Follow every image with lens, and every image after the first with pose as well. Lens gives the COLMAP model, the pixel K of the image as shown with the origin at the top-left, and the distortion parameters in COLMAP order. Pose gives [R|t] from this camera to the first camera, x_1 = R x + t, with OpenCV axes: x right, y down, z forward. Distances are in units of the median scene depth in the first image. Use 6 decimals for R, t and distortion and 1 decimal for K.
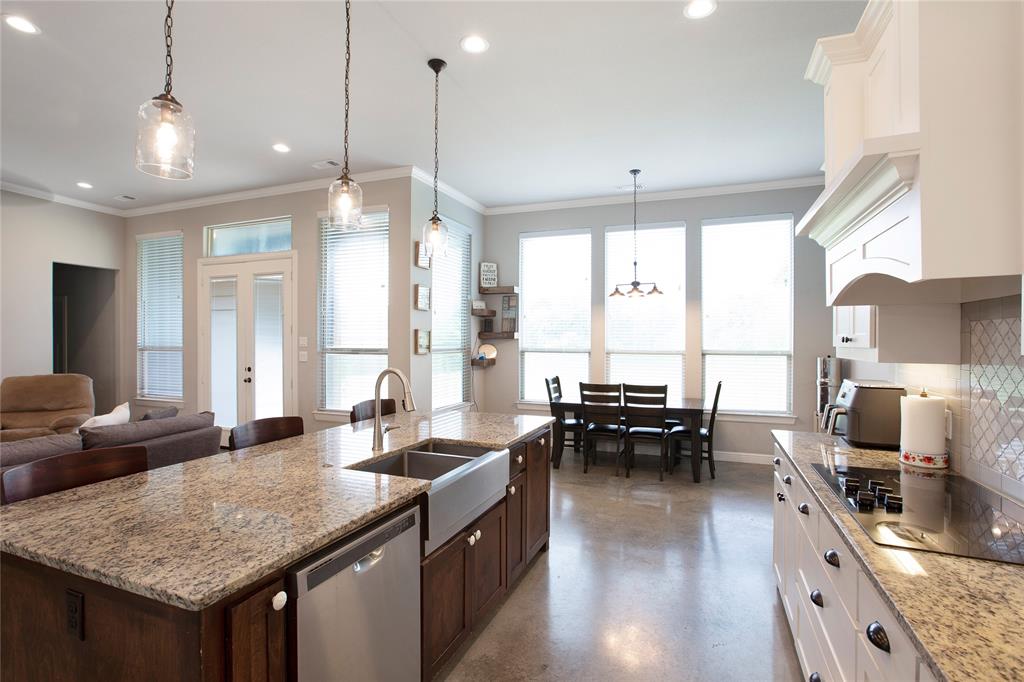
lens RADIAL K [[483.4, 0, 492.0], [0, 483.4, 335.0], [0, 0, 1]] dist [-0.039221, 0.013812]
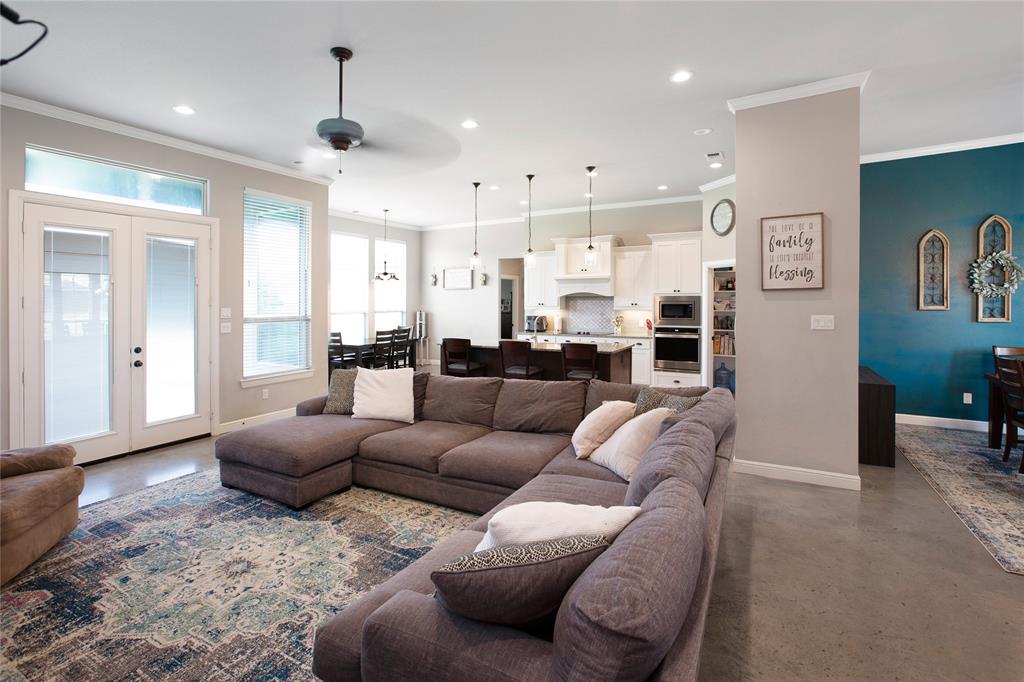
lens RADIAL K [[483.4, 0, 489.7], [0, 483.4, 301.9], [0, 0, 1]] dist [-0.039221, 0.013812]
pose [[0.166673, -0.012079, 0.985938, -1.382361], [-0.000648, 0.999923, 0.012360, -0.023116], [-0.986012, -0.002699, 0.166652, 0.331400]]
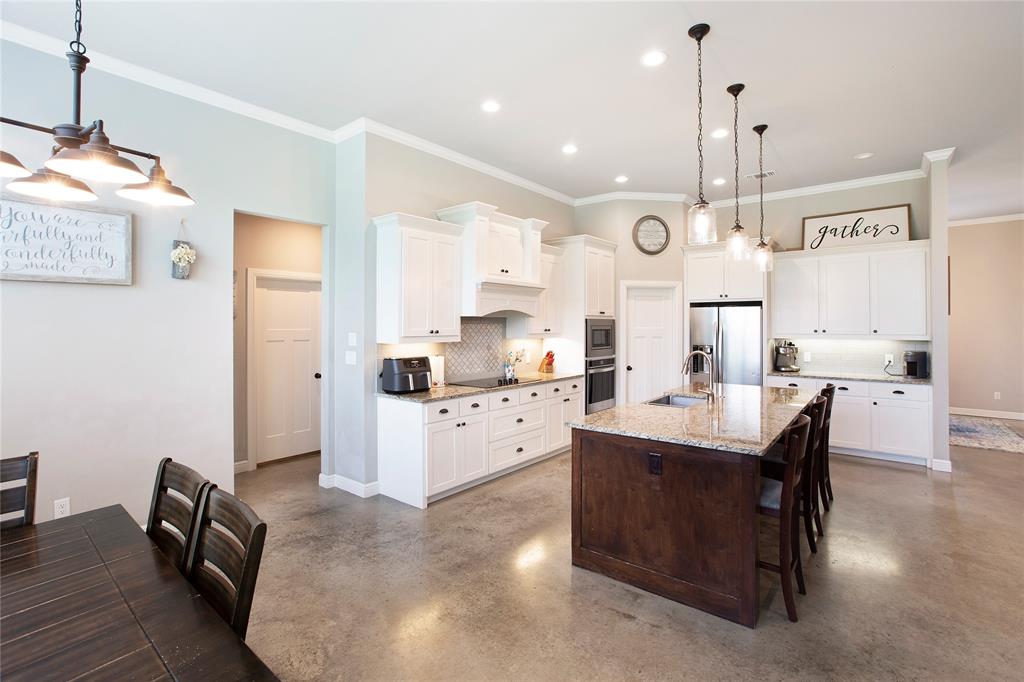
lens RADIAL K [[483.4, 0, 509.4], [0, 483.4, 331.2], [0, 0, 1]] dist [-0.039221, 0.013812]
pose [[-0.952190, -0.006465, 0.305438, -0.008731], [-0.005227, 0.999974, 0.004871, 0.000732], [-0.305462, 0.003042, -0.952199, 1.184547]]
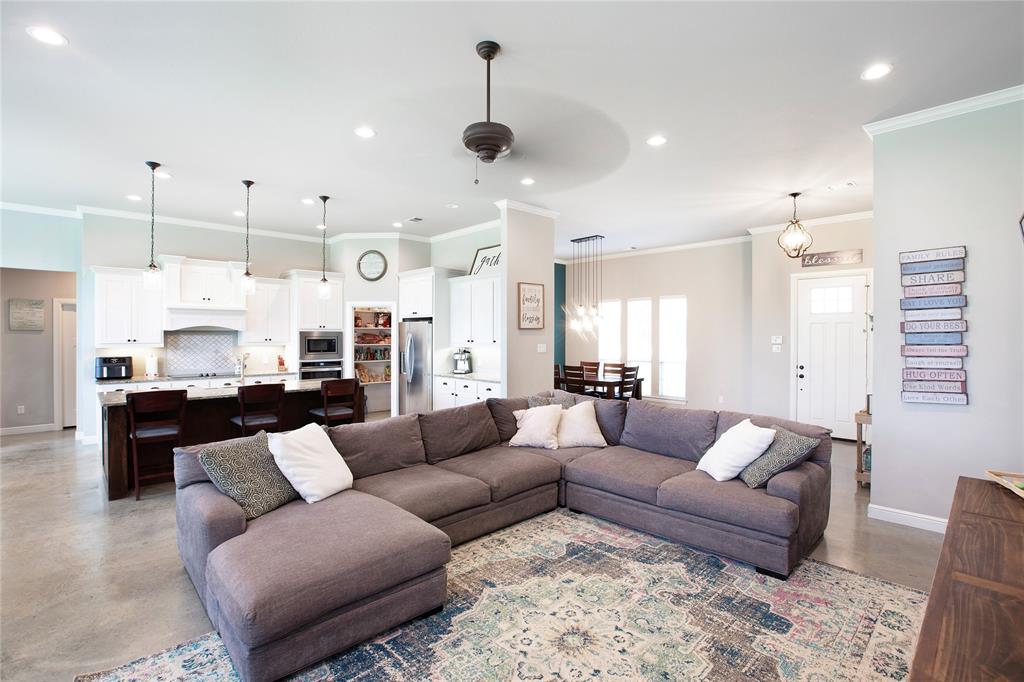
lens RADIAL K [[483.4, 0, 508.2], [0, 483.4, 338.0], [0, 0, 1]] dist [-0.039221, 0.013812]
pose [[-0.896752, -0.010387, 0.442411, -1.062811], [-0.009354, 0.999946, 0.004516, -0.014841], [-0.442434, -0.000089, -0.896801, 1.118924]]
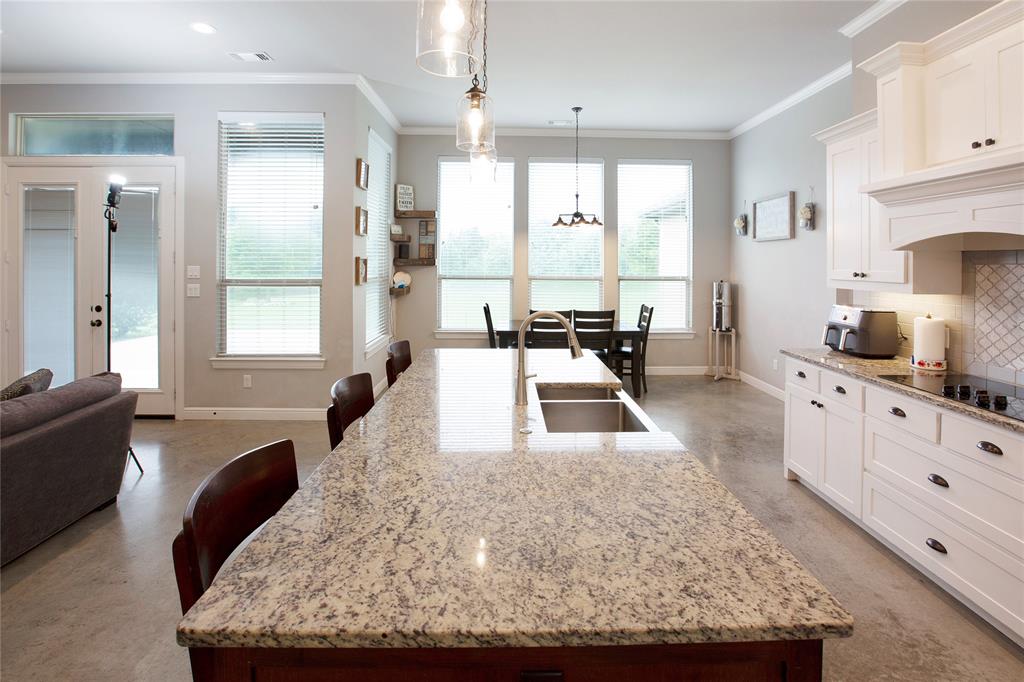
lens RADIAL K [[483.4, 0, 517.3], [0, 483.4, 259.1], [0, 0, 1]] dist [-0.039221, 0.013812]
pose [[0.923260, 0.000355, 0.384176, -0.230399], [-0.002178, 0.999988, 0.004309, -0.013348], [-0.384170, -0.004815, 0.923250, 0.071477]]
